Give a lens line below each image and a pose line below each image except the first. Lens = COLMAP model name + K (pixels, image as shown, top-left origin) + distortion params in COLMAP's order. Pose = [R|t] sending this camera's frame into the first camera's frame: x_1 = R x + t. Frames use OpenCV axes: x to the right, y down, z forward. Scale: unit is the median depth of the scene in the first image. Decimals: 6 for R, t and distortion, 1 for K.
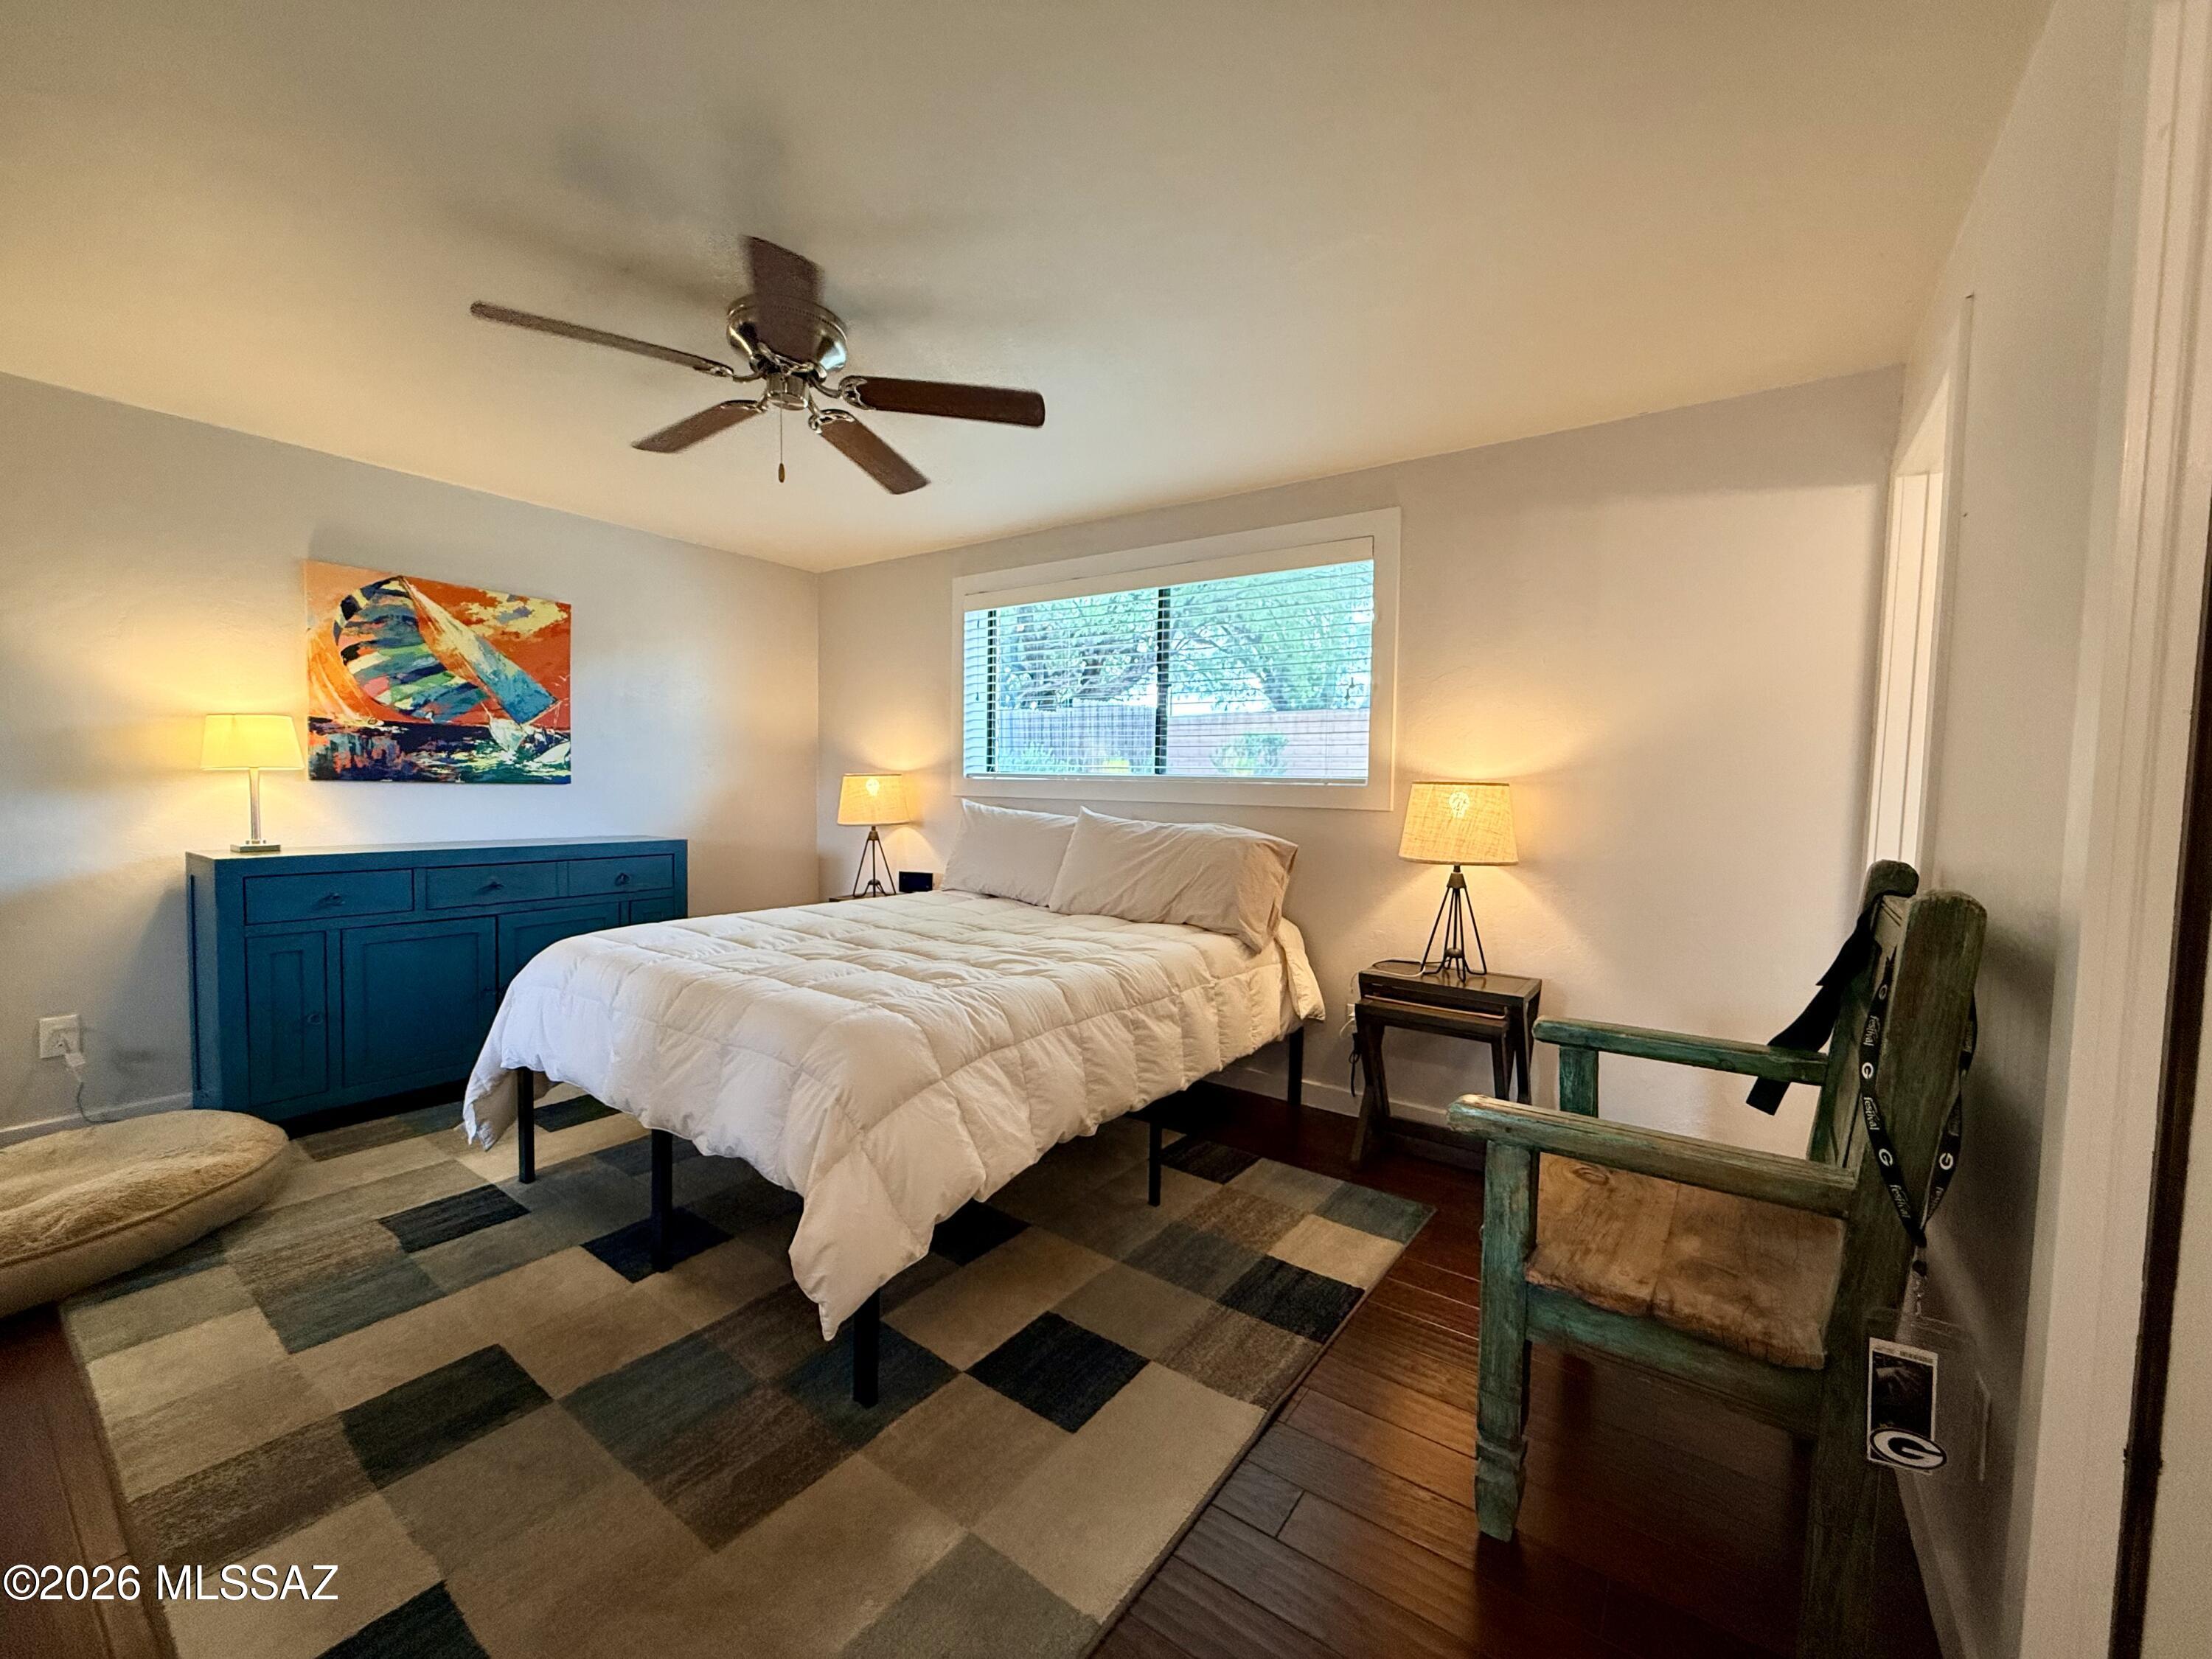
lens RADIAL K [[889.4, 0, 1104.1], [0, 889.4, 815.2], [0, 0, 1]] dist [0.001730, -0.000558]
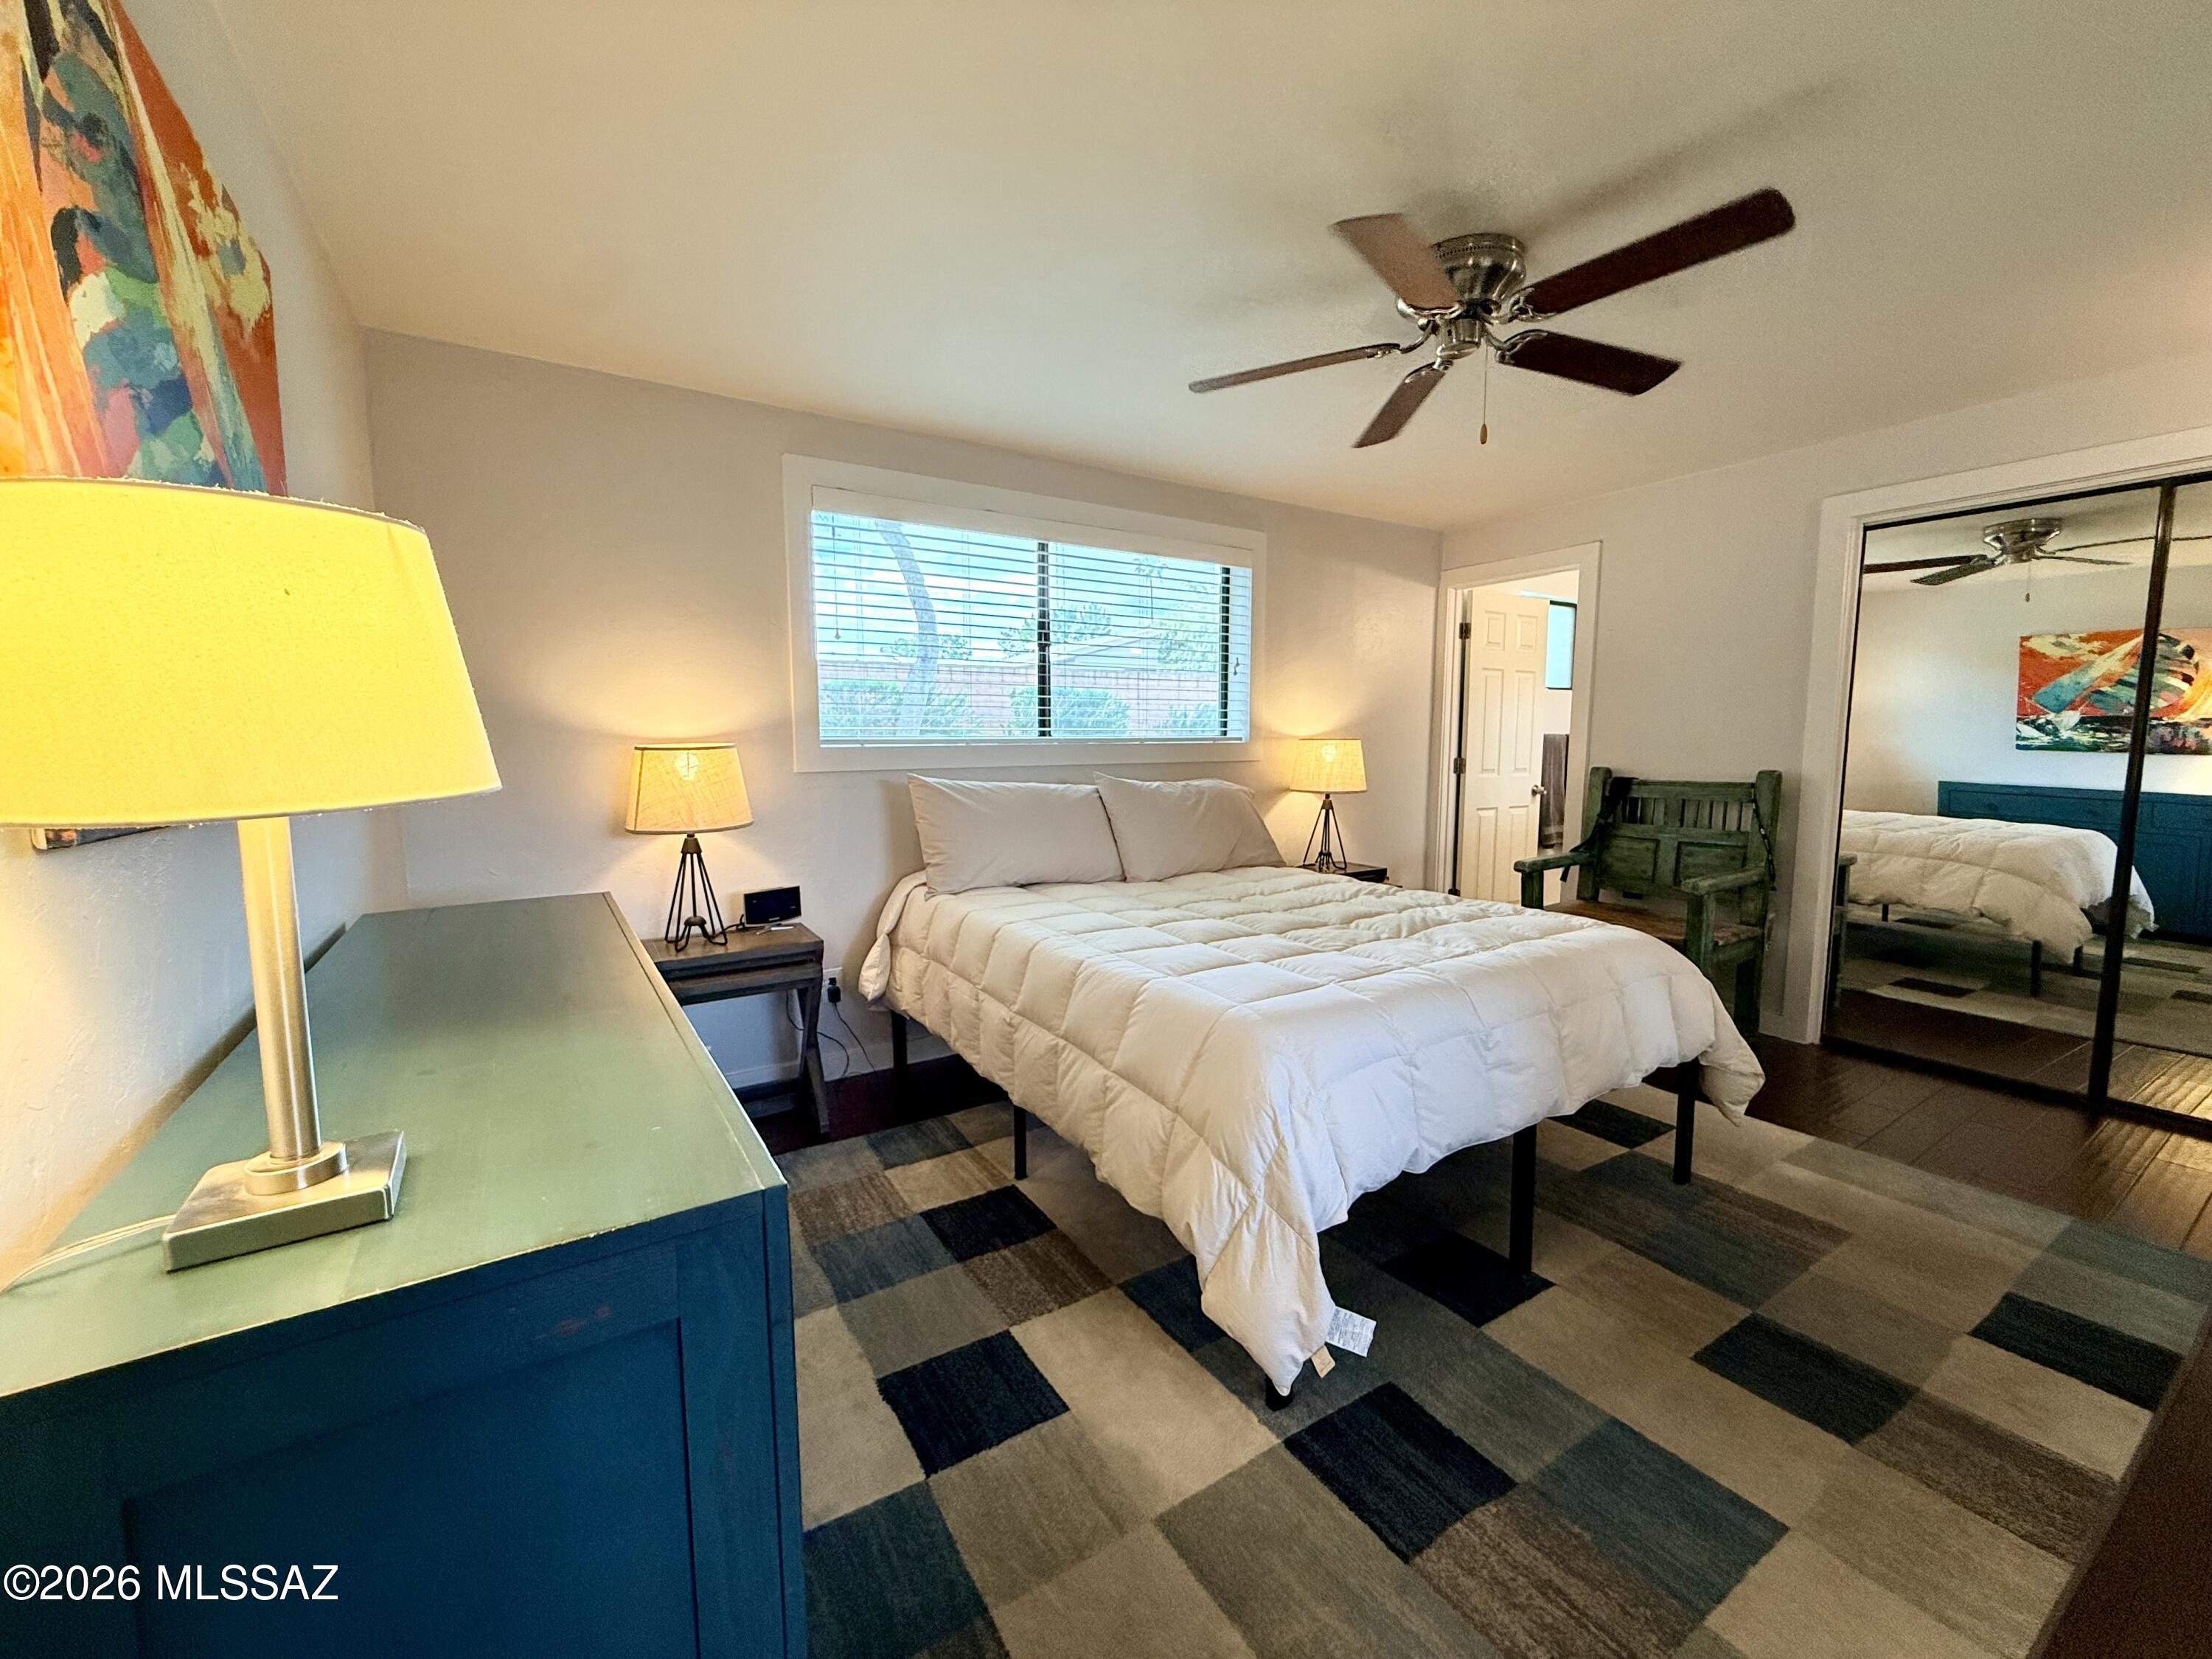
lens RADIAL K [[889.4, 0, 1082.4], [0, 889.4, 836.8], [0, 0, 1]] dist [0.001730, -0.000558]
pose [[0.371823, -0.126091, 0.919700, -1.039307], [0.048696, 0.992017, 0.116319, -0.060672], [-0.927026, 0.001536, 0.374995, 0.750069]]
